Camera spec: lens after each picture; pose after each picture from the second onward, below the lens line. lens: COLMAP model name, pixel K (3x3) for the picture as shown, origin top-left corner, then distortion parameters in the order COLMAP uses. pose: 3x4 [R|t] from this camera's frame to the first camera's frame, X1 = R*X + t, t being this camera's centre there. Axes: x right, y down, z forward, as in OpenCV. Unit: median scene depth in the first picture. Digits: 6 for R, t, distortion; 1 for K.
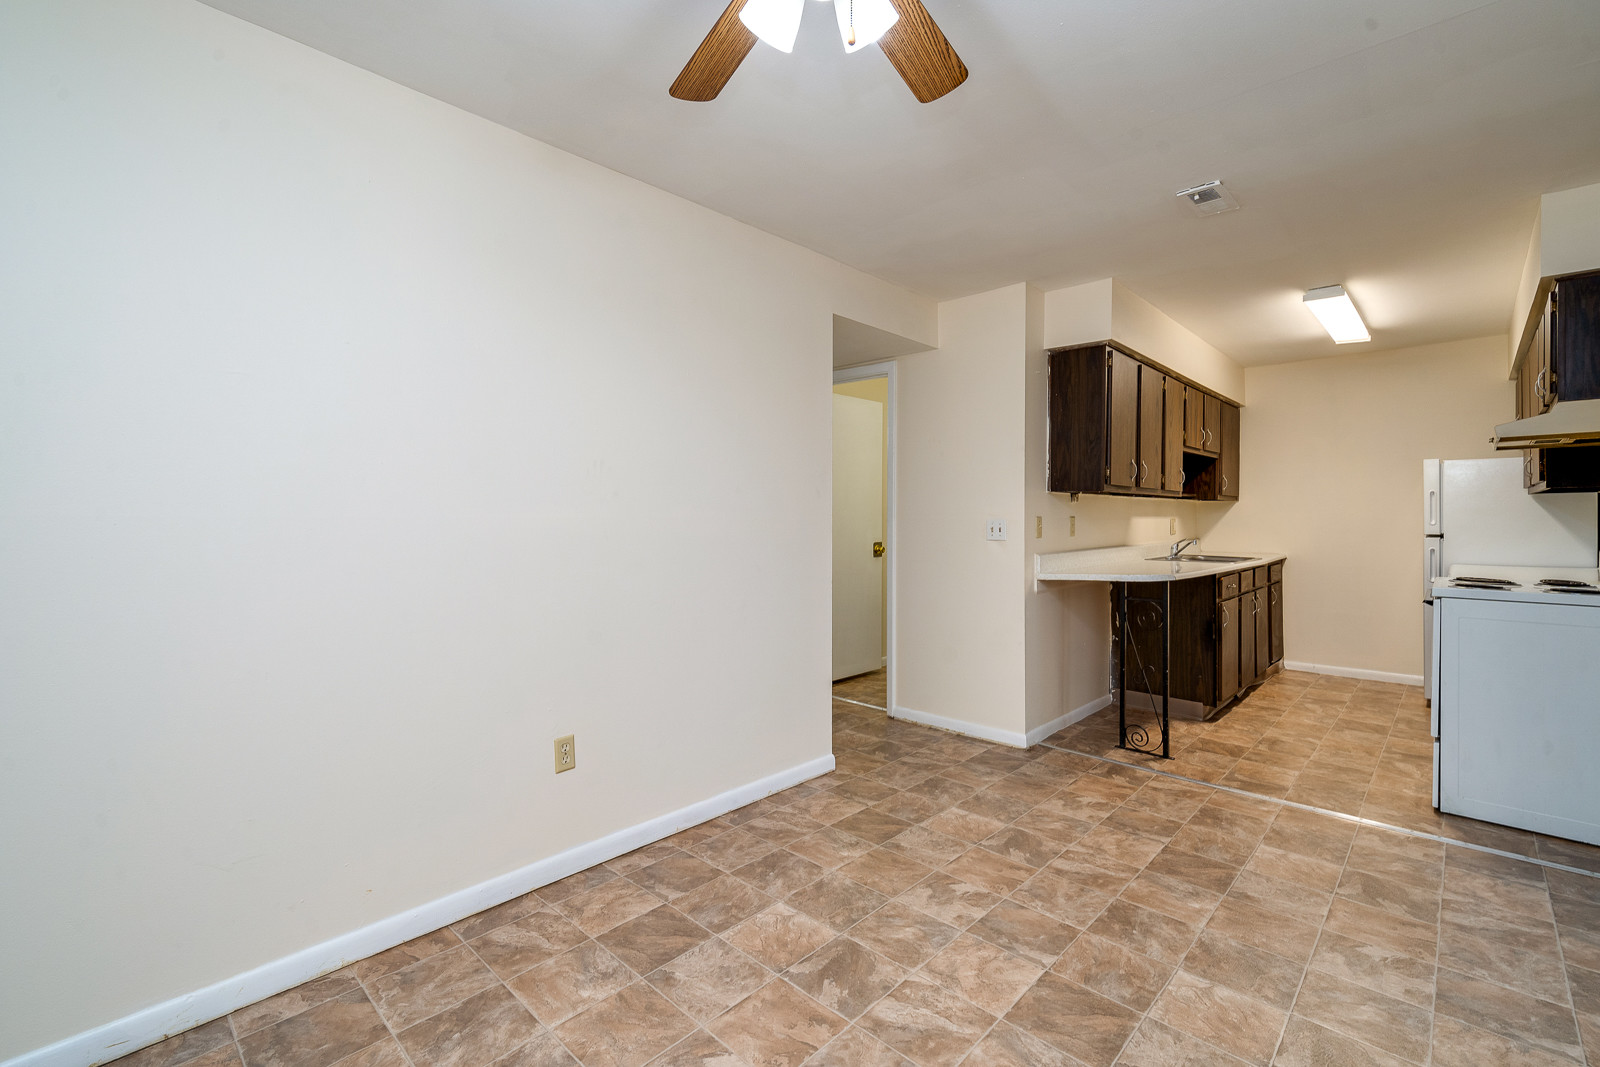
lens RADIAL K [[707.4, 0, 801.1], [0, 707.4, 519.5], [0, 0, 1]] dist [0.003517, -0.000467]
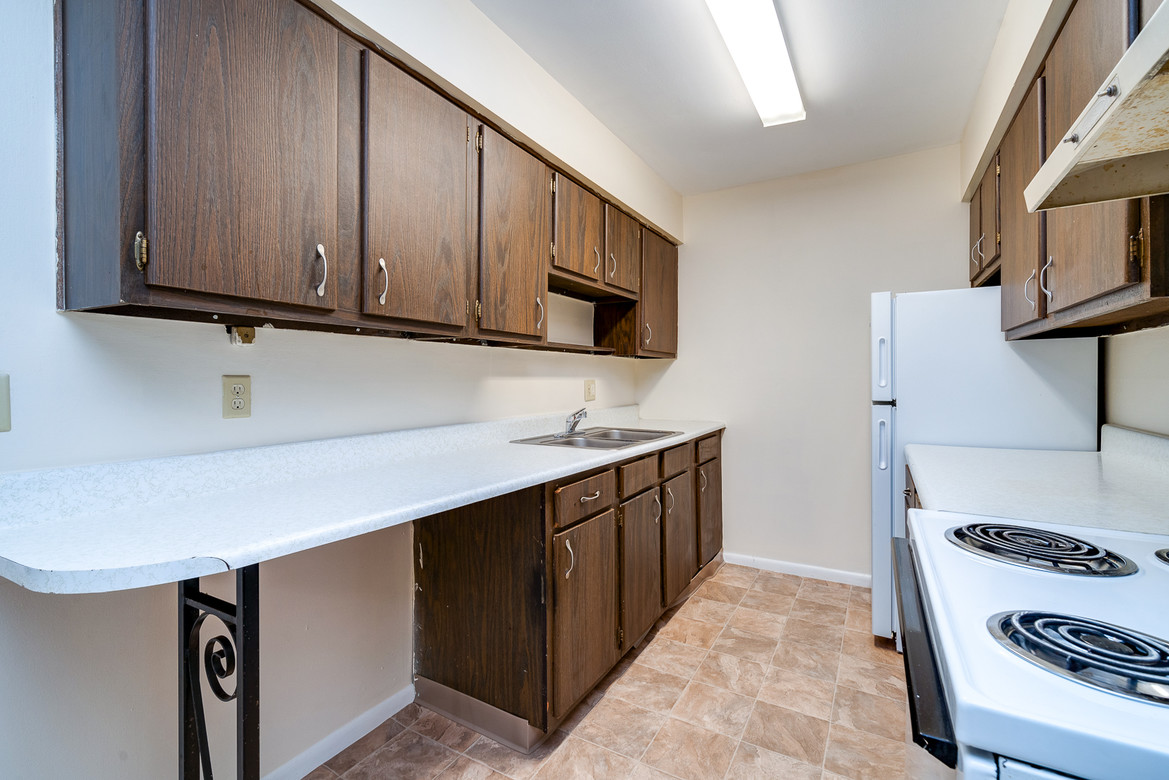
lens RADIAL K [[516.8, 0, 583.2], [0, 516.8, 387.3], [0, 0, 1]] dist [0.003517, -0.000467]
pose [[0.973942, -0.006939, 0.226692, 0.427831], [0.004960, 0.999944, 0.009299, 0.001211], [-0.226744, -0.007932, 0.973922, 0.499981]]
